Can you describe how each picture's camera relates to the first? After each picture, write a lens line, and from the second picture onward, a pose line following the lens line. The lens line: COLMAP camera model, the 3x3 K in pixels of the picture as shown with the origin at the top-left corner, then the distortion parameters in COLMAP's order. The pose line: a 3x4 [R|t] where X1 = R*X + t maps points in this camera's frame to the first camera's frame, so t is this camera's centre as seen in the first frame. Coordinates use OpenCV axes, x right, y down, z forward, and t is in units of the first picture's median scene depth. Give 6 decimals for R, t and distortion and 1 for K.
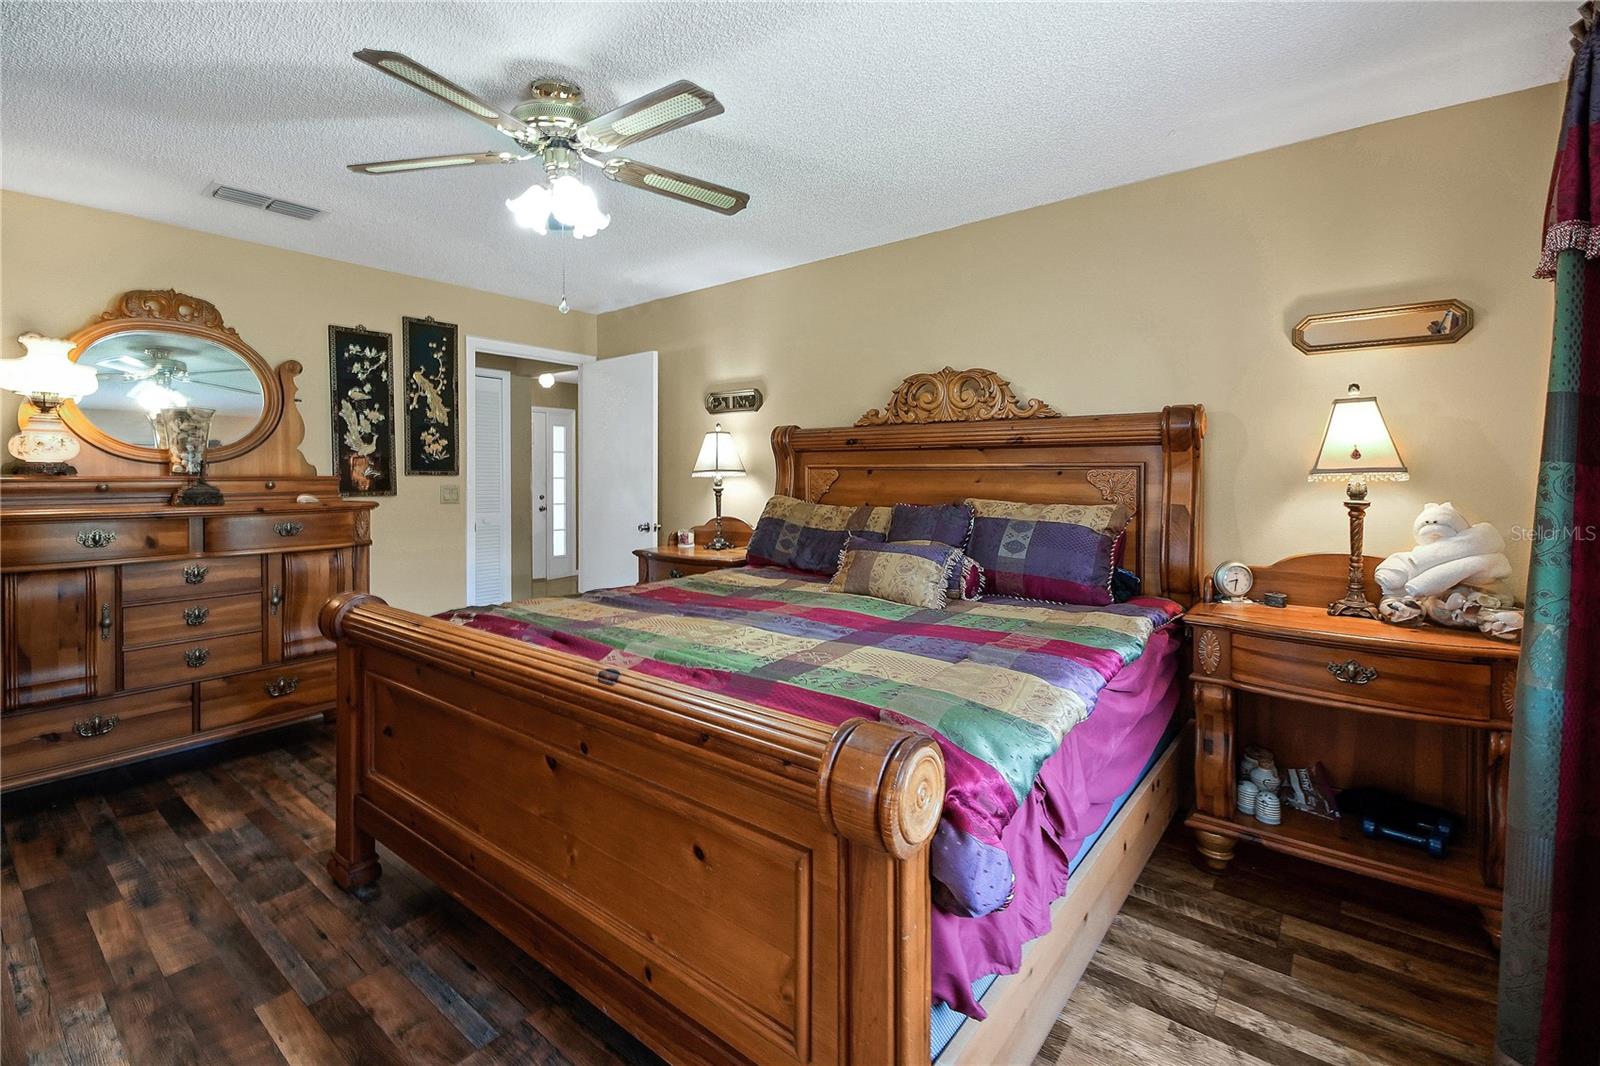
lens RADIAL K [[691.4, 0, 786.3], [0, 691.4, 466.5], [0, 0, 1]] dist [0.044241, -0.015911]
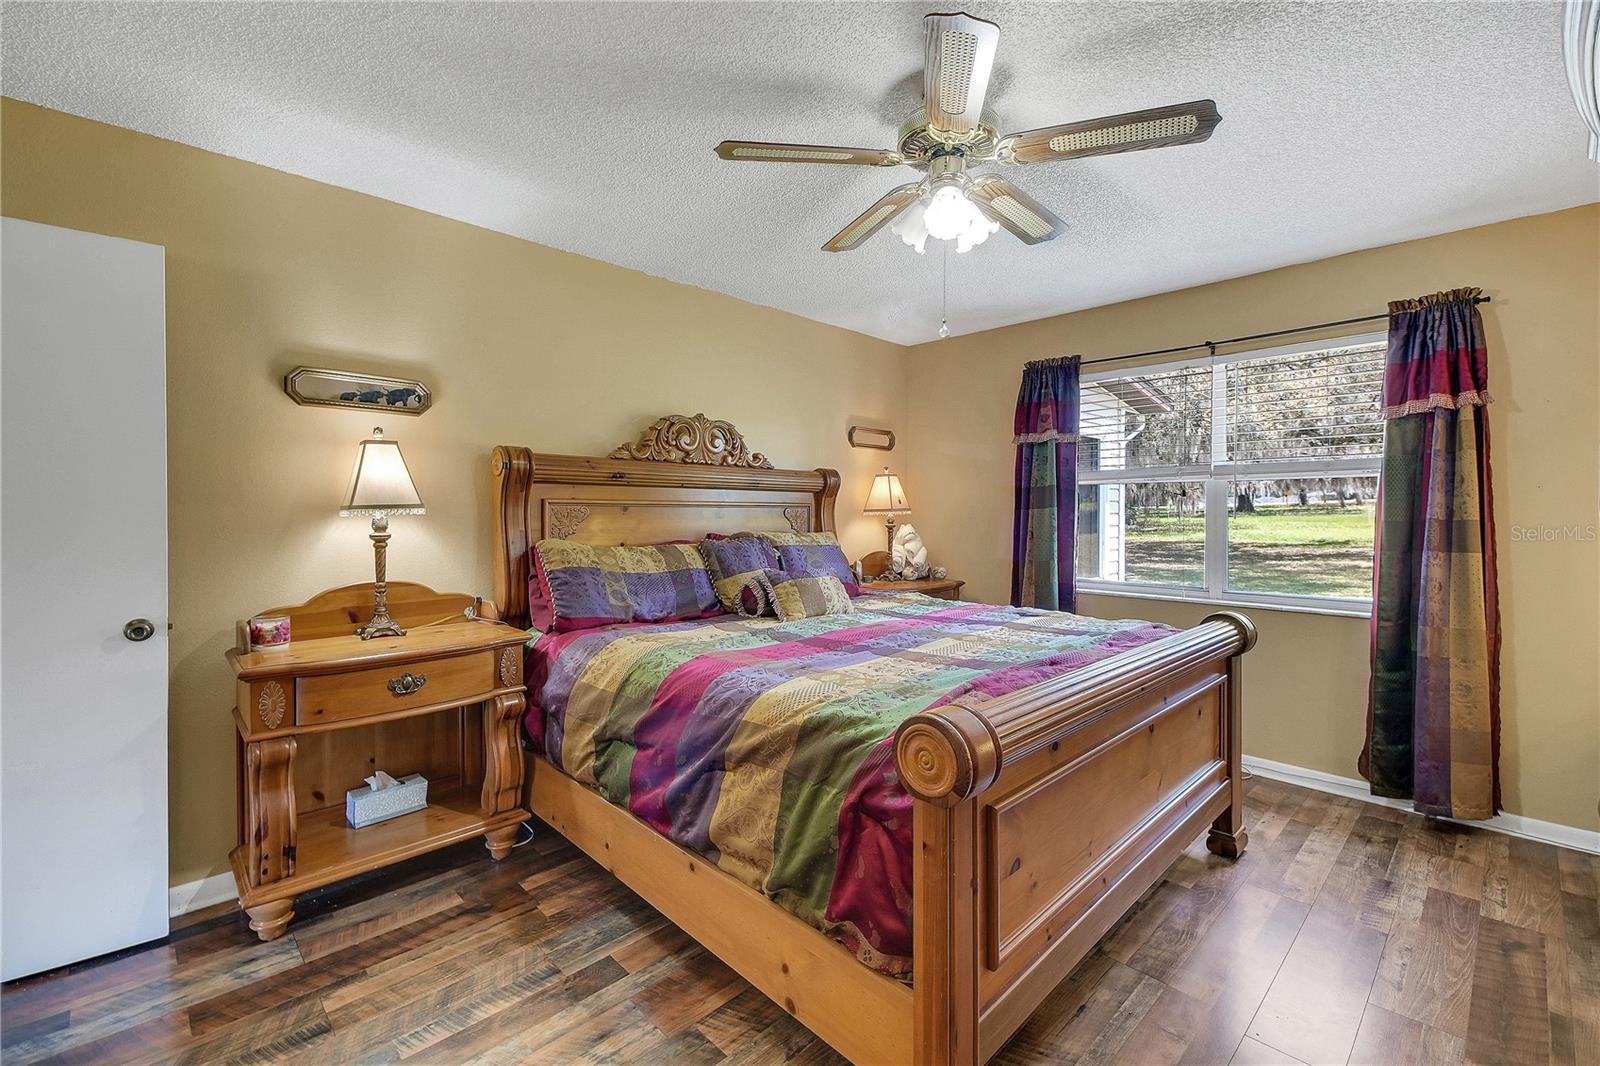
lens RADIAL K [[692.3, 0, 843.8], [0, 692.3, 516.8], [0, 0, 1]] dist [0.019033, -0.000115]
pose [[0.097279, -0.009328, 0.995213, -0.775488], [-0.013523, 0.999851, 0.010693, 0.004393], [-0.995165, -0.014499, 0.097138, 0.611317]]
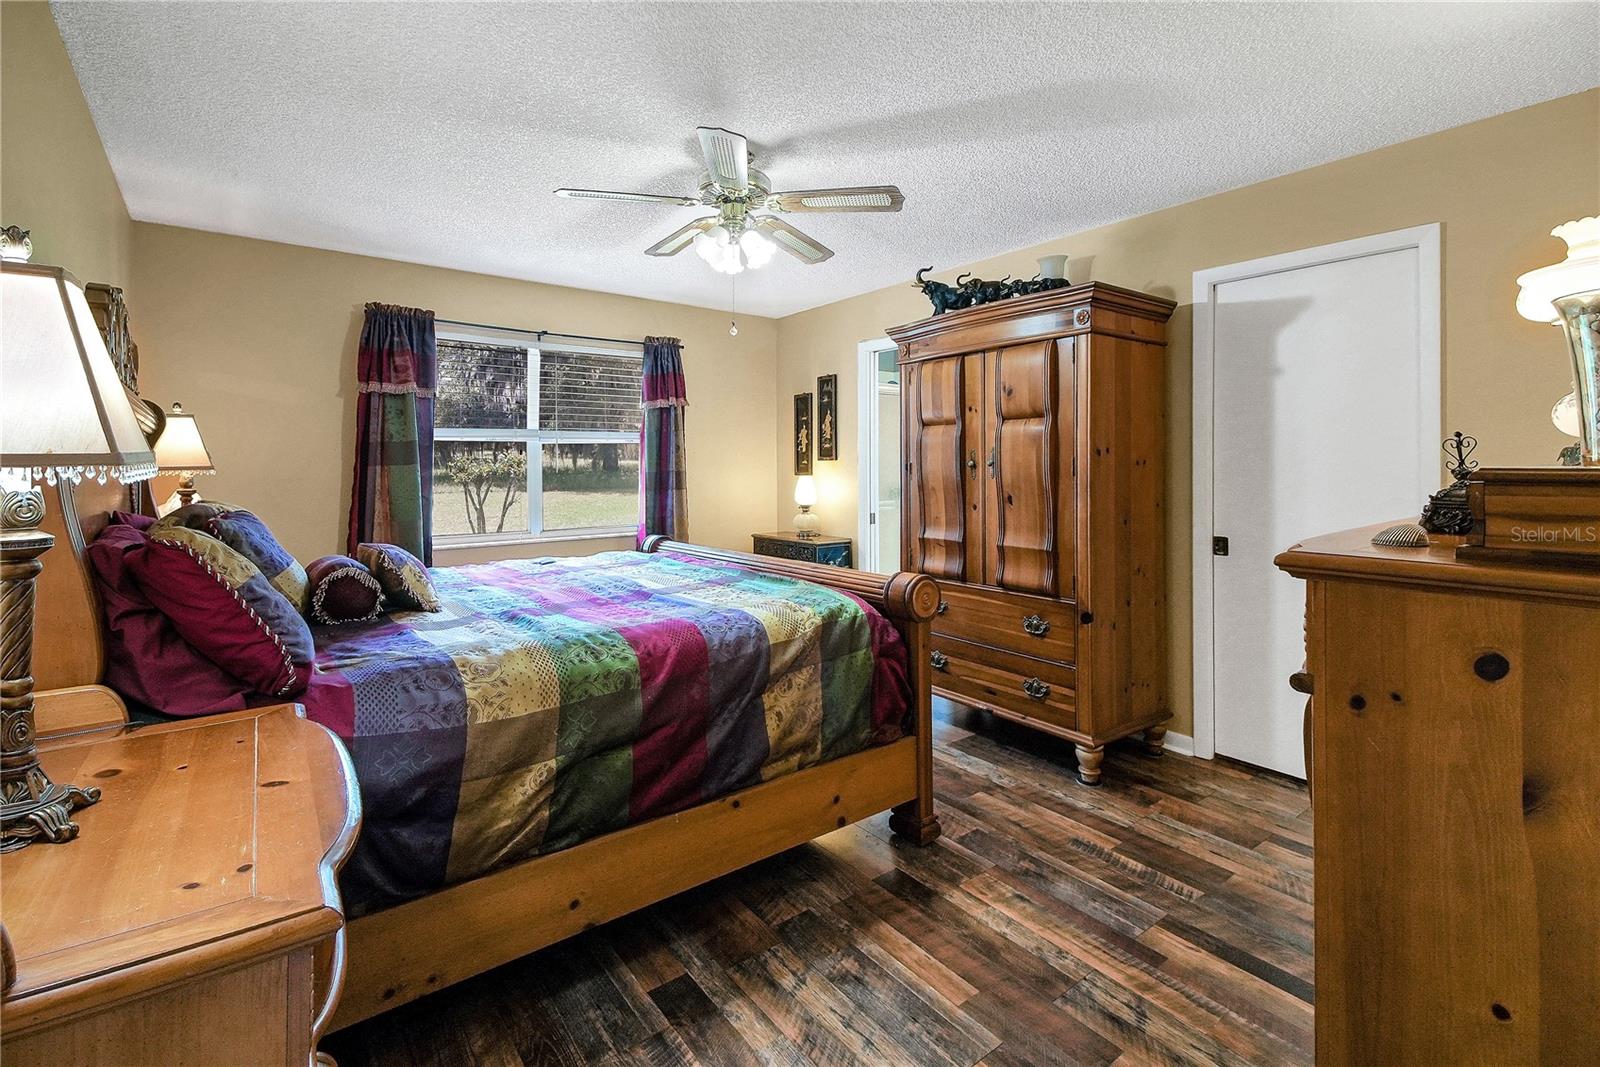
lens RADIAL K [[691.4, 0, 786.3], [0, 691.4, 467.0], [0, 0, 1]] dist [0.044241, -0.015911]
pose [[-0.967766, 0.003187, 0.251833, -0.435695], [0.000776, 0.999953, -0.009672, 0.012765], [-0.251852, -0.009165, -0.967722, 1.325148]]
